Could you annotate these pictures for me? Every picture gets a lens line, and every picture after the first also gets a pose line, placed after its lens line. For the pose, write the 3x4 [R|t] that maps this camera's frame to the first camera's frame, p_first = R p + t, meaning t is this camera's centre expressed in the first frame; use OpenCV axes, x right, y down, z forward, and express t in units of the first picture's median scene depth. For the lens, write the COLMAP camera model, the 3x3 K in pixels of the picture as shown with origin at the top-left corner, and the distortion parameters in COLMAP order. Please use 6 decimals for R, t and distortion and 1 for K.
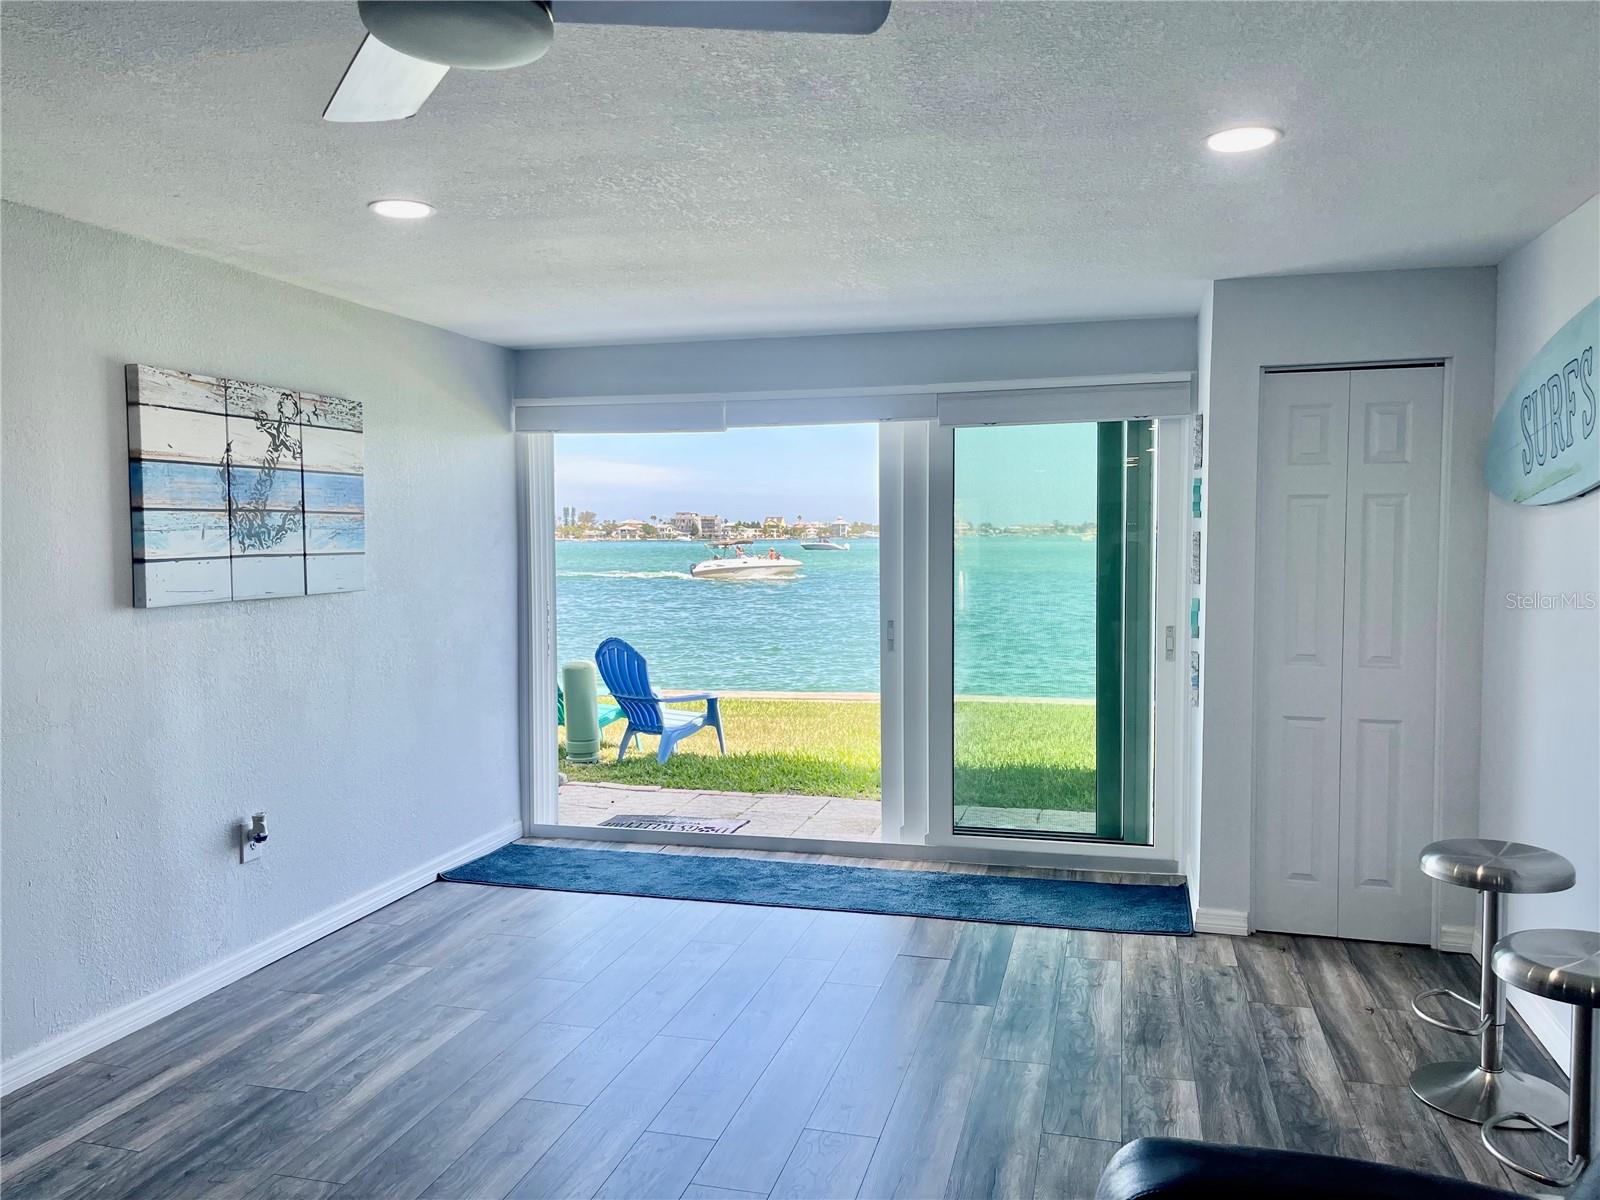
lens RADIAL K [[1207.2, 0, 804.6], [0, 1207.2, 618.6], [0, 0, 1]] dist [0.079328, -0.101376]
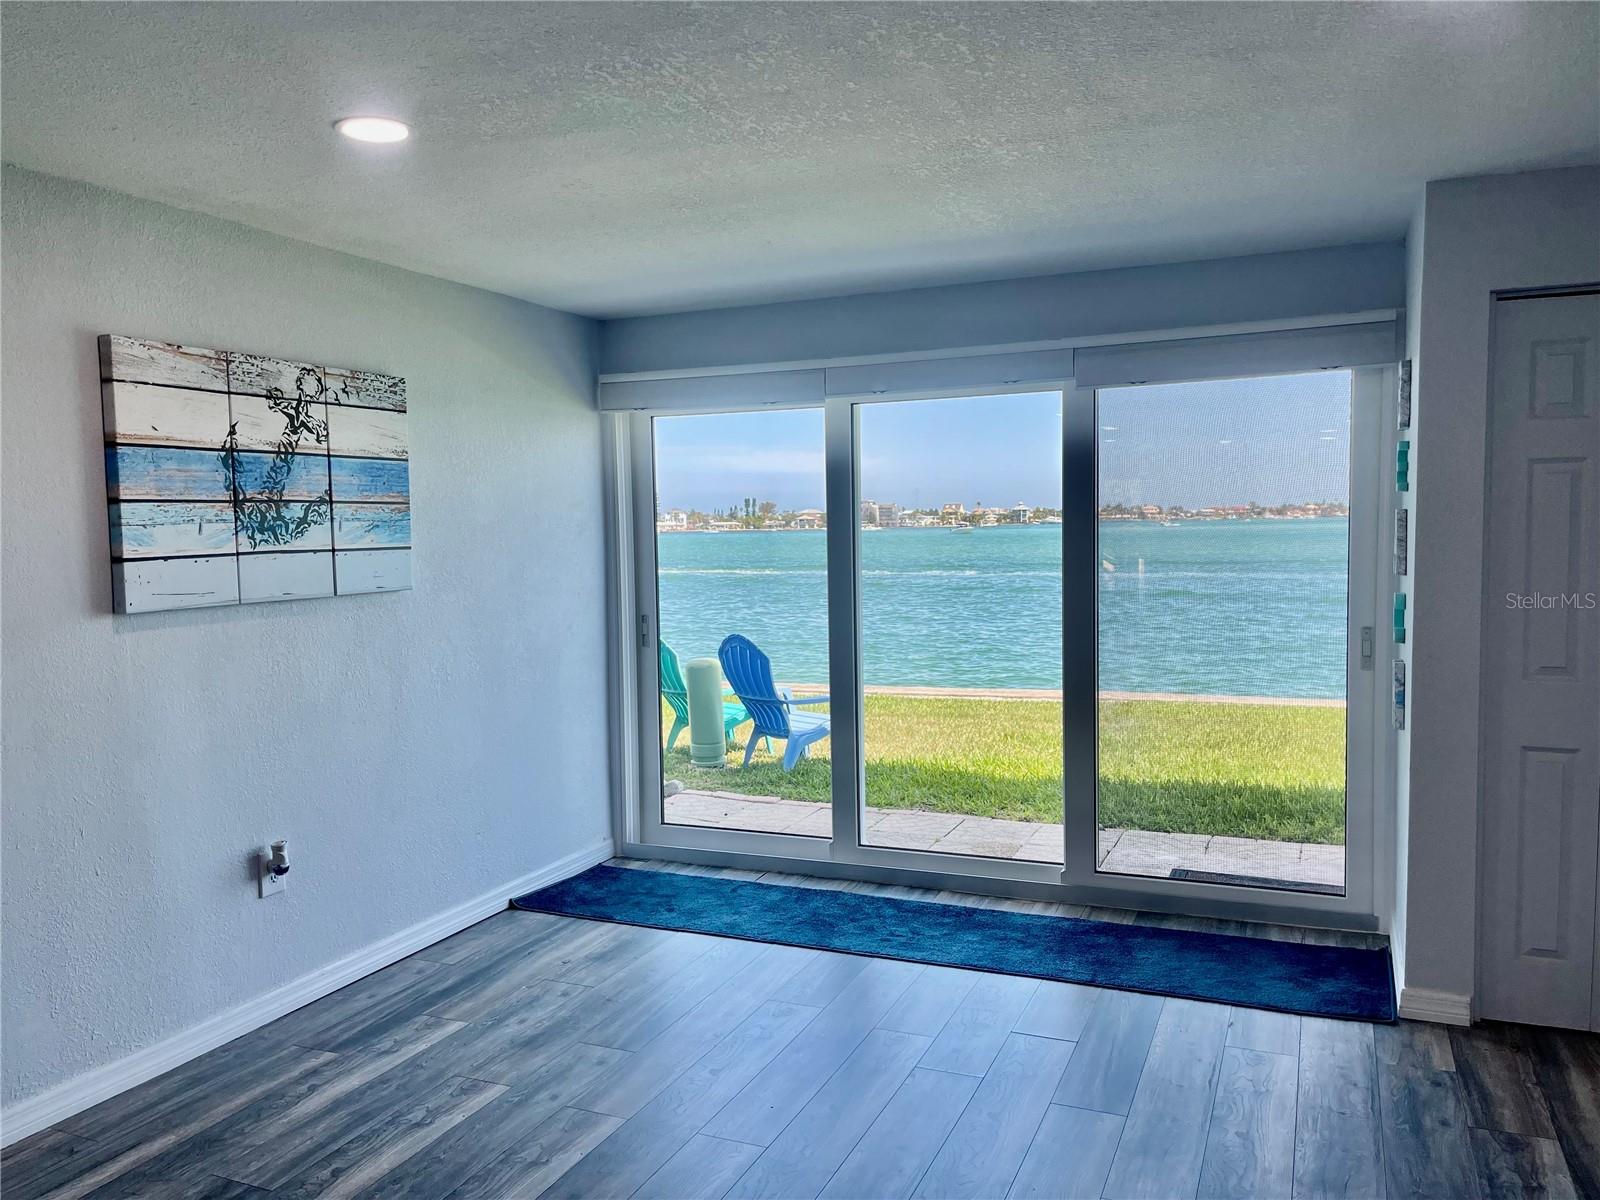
lens RADIAL K [[1207.2, 0, 804.6], [0, 1207.2, 618.6], [0, 0, 1]] dist [0.079328, -0.101376]
pose [[0.989101, -0.001944, -0.147226, 0.060848], [0.003386, 0.999949, 0.009542, -0.010021], [0.147200, -0.009936, 0.989057, 0.172621]]
